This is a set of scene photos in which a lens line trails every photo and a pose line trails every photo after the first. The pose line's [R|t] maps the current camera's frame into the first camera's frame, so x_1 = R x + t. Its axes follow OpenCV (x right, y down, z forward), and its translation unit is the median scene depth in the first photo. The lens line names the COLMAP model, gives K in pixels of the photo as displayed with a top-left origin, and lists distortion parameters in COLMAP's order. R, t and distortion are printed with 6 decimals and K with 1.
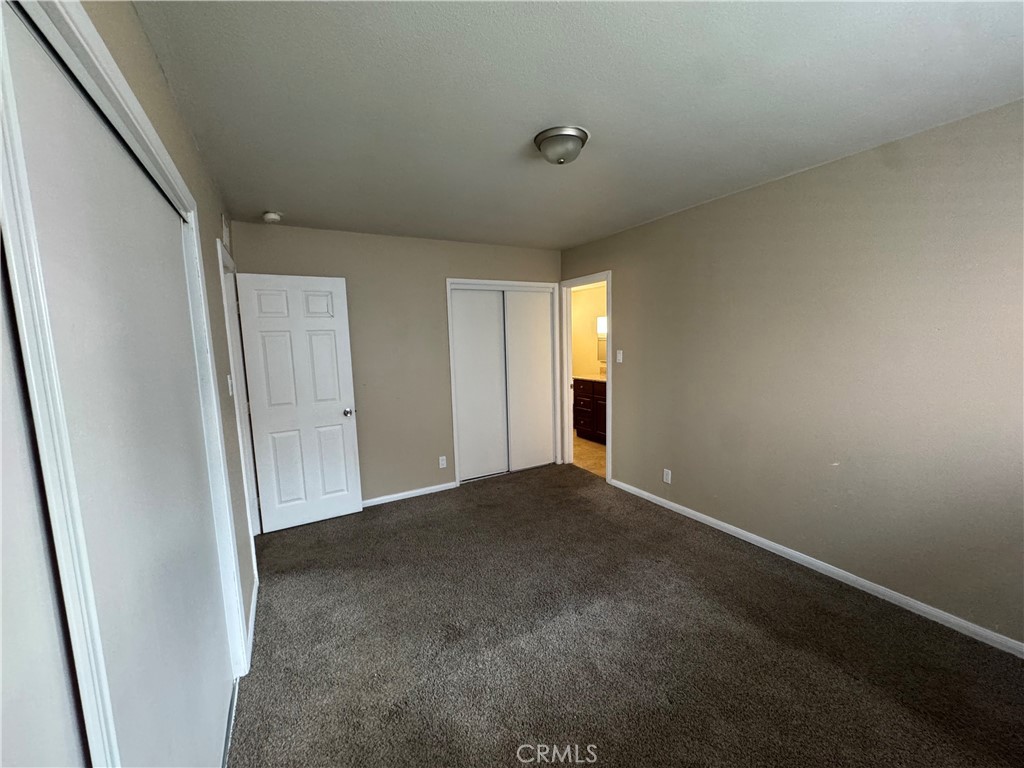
lens RADIAL K [[409.0, 0, 512.3], [0, 409.0, 385.1], [0, 0, 1]] dist [-0.001137, 0.000496]
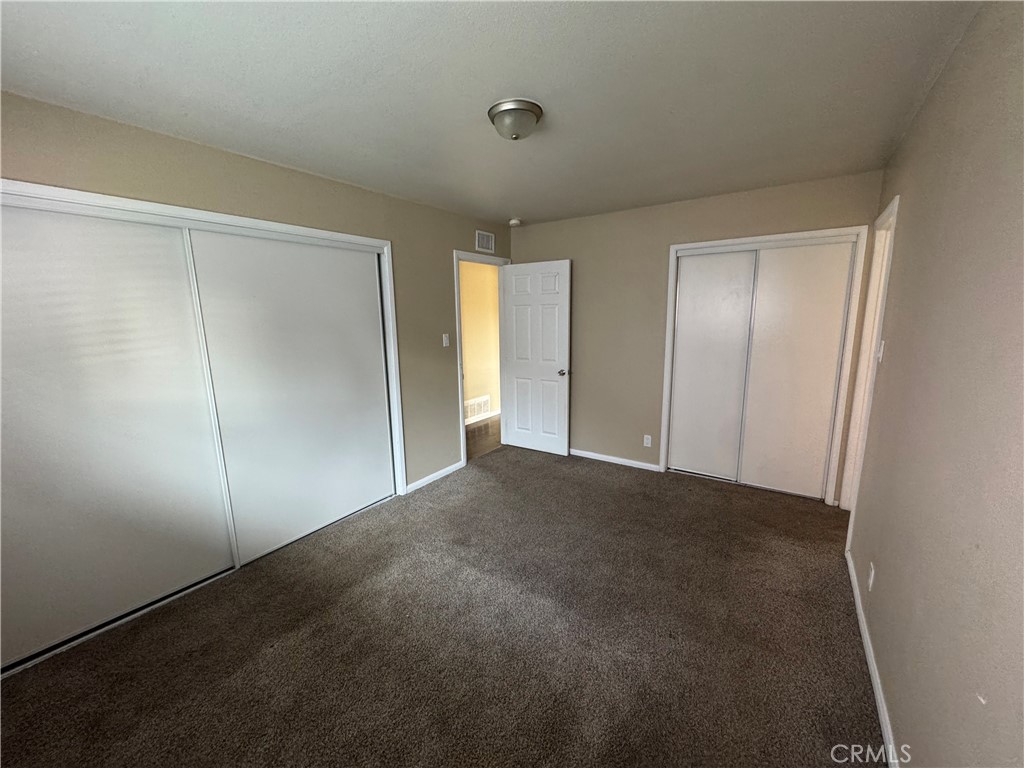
lens RADIAL K [[409.0, 0, 512.3], [0, 409.0, 385.1], [0, 0, 1]] dist [-0.001137, 0.000496]
pose [[0.441485, 0.178957, -0.879241, 0.578490], [-0.100861, 0.983596, 0.149552, -0.061050], [0.891582, 0.022656, 0.452293, 0.305184]]
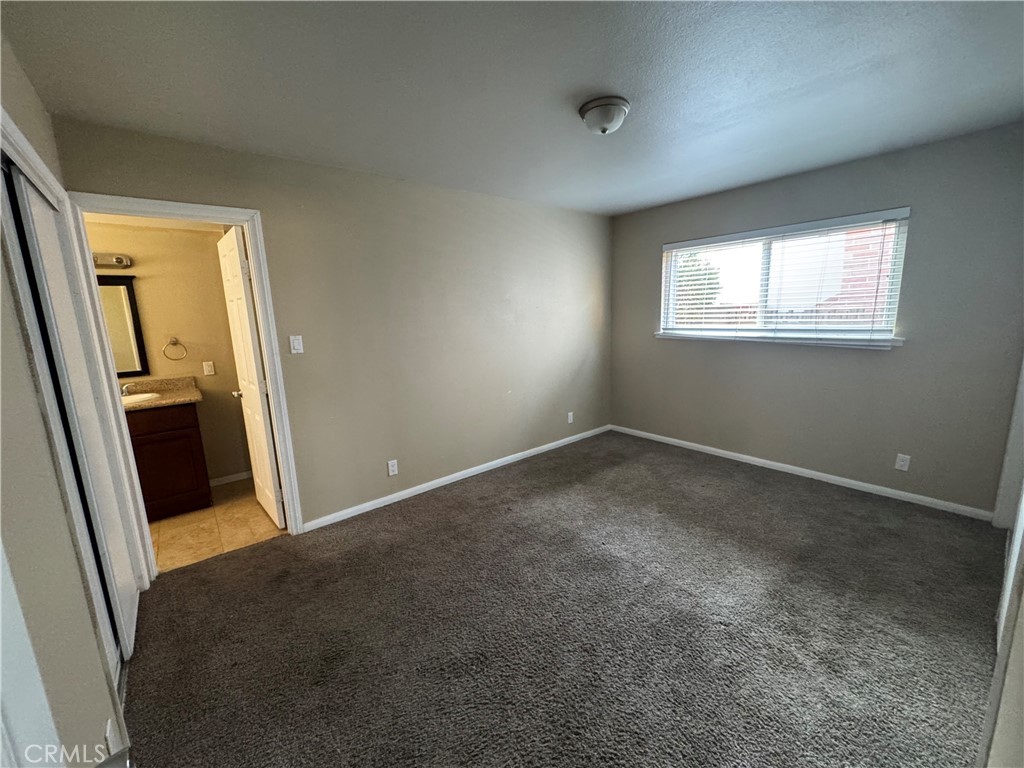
lens RADIAL K [[409.0, 0, 512.3], [0, 409.0, 385.1], [0, 0, 1]] dist [-0.001137, 0.000496]
pose [[-0.174098, -0.141295, 0.974539, -0.514326], [0.153962, 0.973576, 0.168660, -0.068297], [-0.972618, 0.179406, -0.147743, 0.811996]]
